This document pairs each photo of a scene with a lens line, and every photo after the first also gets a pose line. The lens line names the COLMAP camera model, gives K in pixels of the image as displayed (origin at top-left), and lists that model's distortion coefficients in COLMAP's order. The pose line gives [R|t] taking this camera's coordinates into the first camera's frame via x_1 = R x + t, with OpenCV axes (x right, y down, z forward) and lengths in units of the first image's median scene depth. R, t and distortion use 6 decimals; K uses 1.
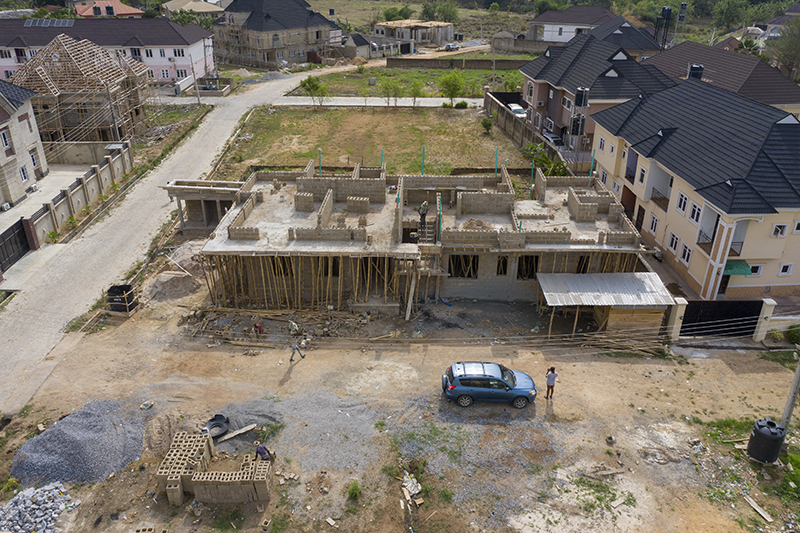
lens RADIAL K [[629.1, 0, 402.0], [0, 629.1, 263.6], [0, 0, 1]] dist [-0.020082, 0.002479]
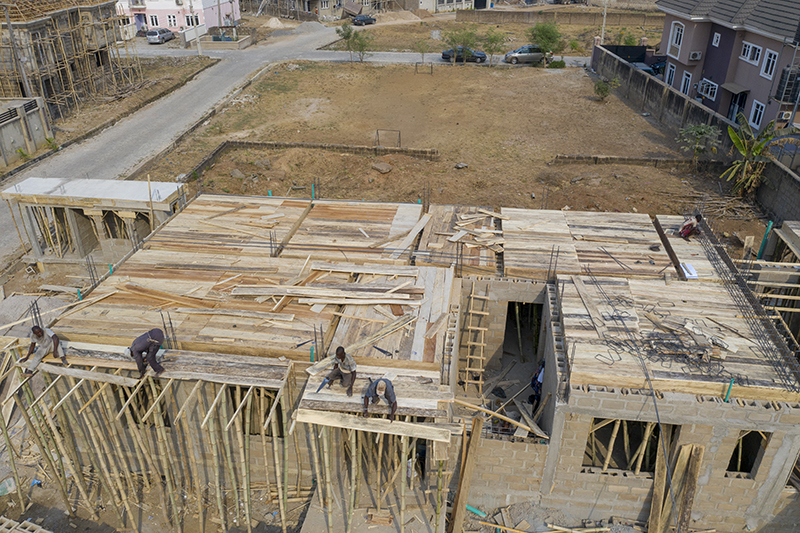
lens RADIAL K [[629.1, 0, 402.0], [0, 629.1, 263.6], [0, 0, 1]] dist [-0.020082, 0.002479]
pose [[0.994052, 0.047430, -0.098038, -0.000239], [-0.044145, 0.998397, 0.035409, -0.046594], [0.099561, -0.030870, 0.994553, 0.283074]]
